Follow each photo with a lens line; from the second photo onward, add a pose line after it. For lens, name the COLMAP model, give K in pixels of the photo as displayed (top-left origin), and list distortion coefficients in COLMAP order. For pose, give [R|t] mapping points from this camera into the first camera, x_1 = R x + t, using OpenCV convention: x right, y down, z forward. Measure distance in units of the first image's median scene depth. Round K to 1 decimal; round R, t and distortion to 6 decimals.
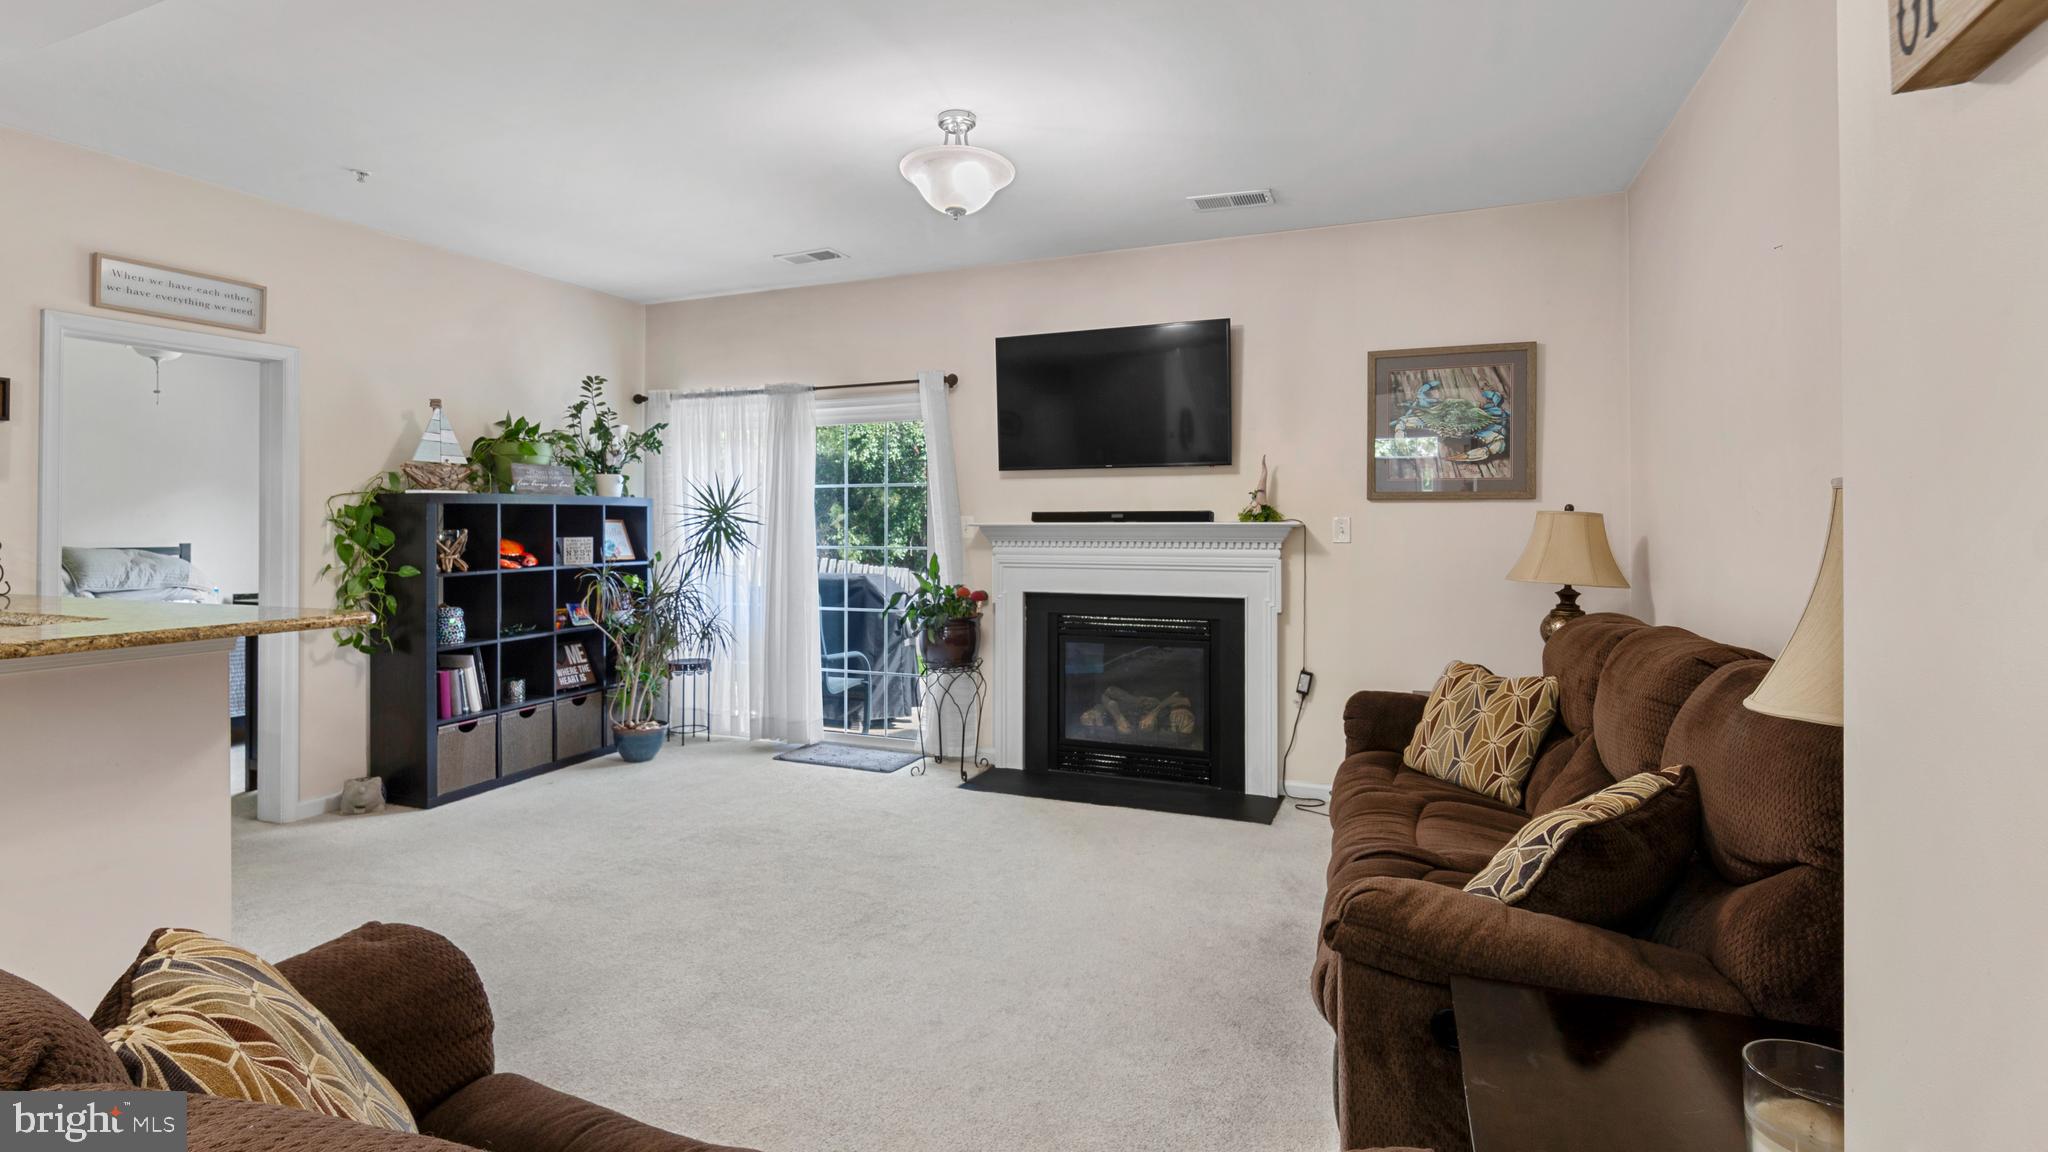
lens RADIAL K [[944.5, 0, 1022.2], [0, 944.5, 519.9], [0, 0, 1]] dist [0.000218, -0.000061]
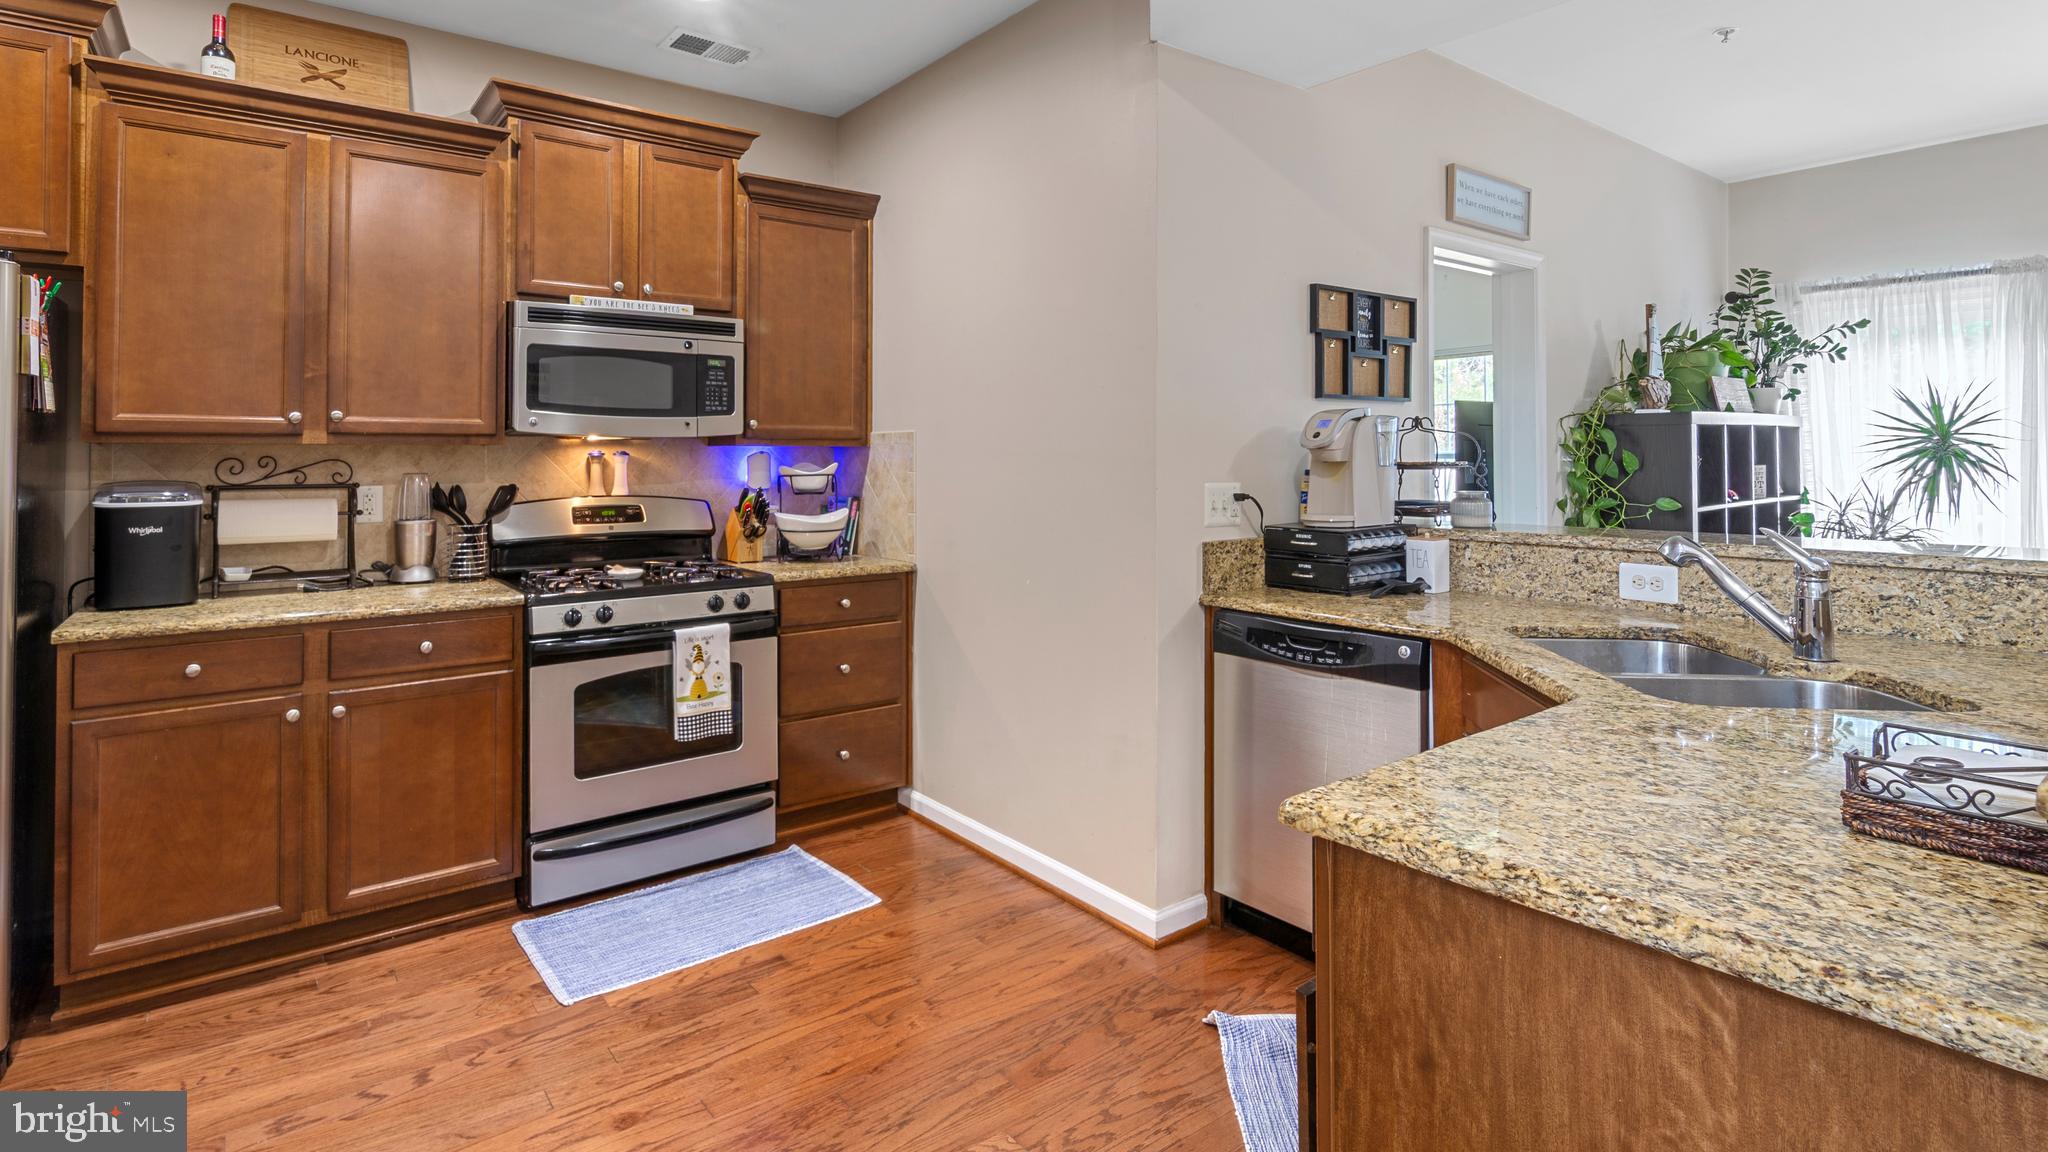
lens RADIAL K [[1004.6, 0, 1014.5], [0, 1004.6, 454.5], [0, 0, 1]] dist [0.004002, 0.000802]
pose [[0.867566, -0.002549, -0.497315, -0.688652], [0.001830, 0.999996, -0.001934, 0.011321], [0.497319, 0.000768, 0.867568, -0.086984]]
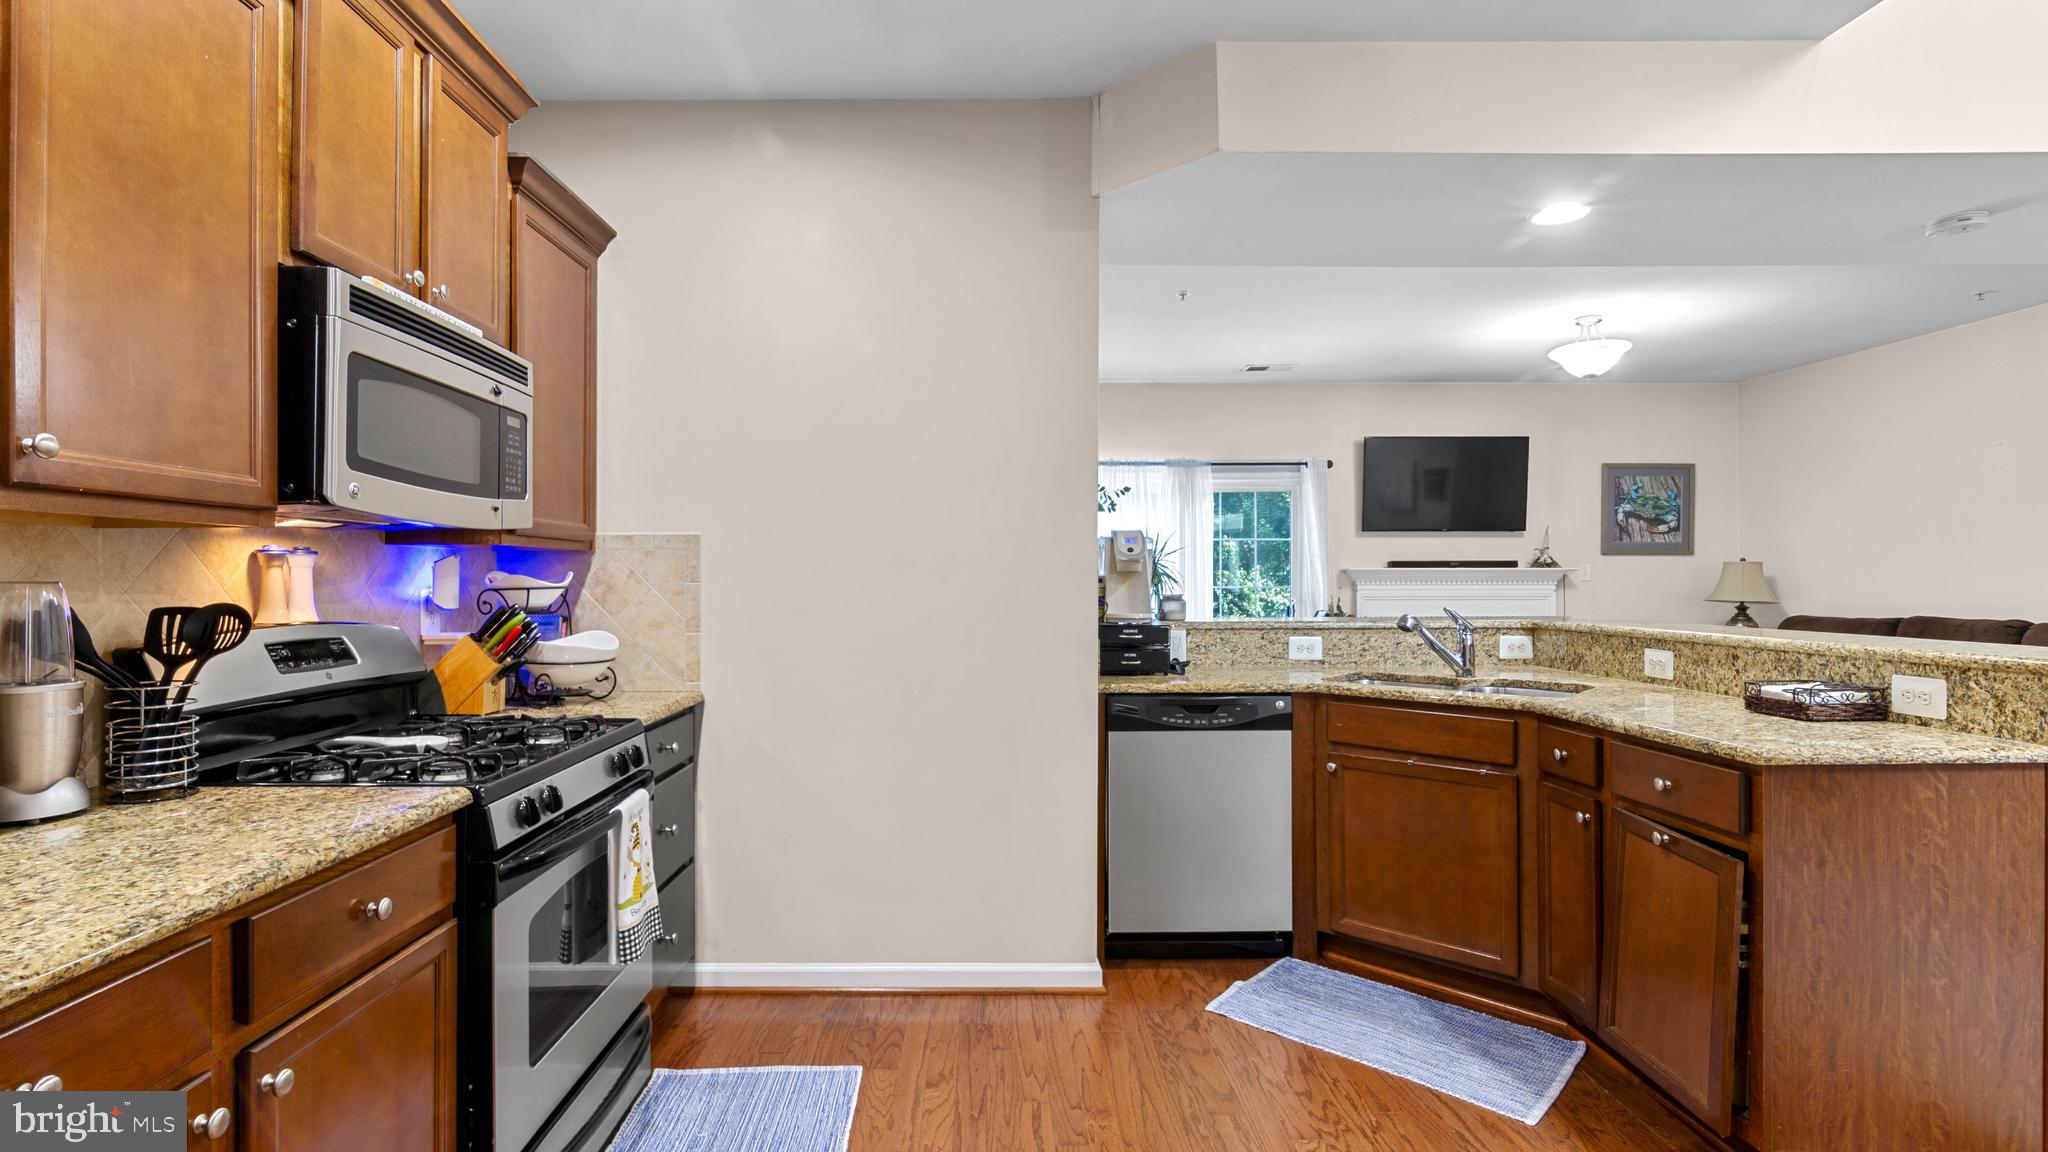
lens RADIAL K [[948.0, 0, 994.2], [0, 948.0, 591.4], [0, 0, 1]] dist [-0.000460, -0.000096]
pose [[0.918958, -0.004565, 0.394328, -1.235895], [-0.001051, 0.999901, 0.014023, 0.020588], [-0.394353, -0.013301, 0.918863, -0.086744]]
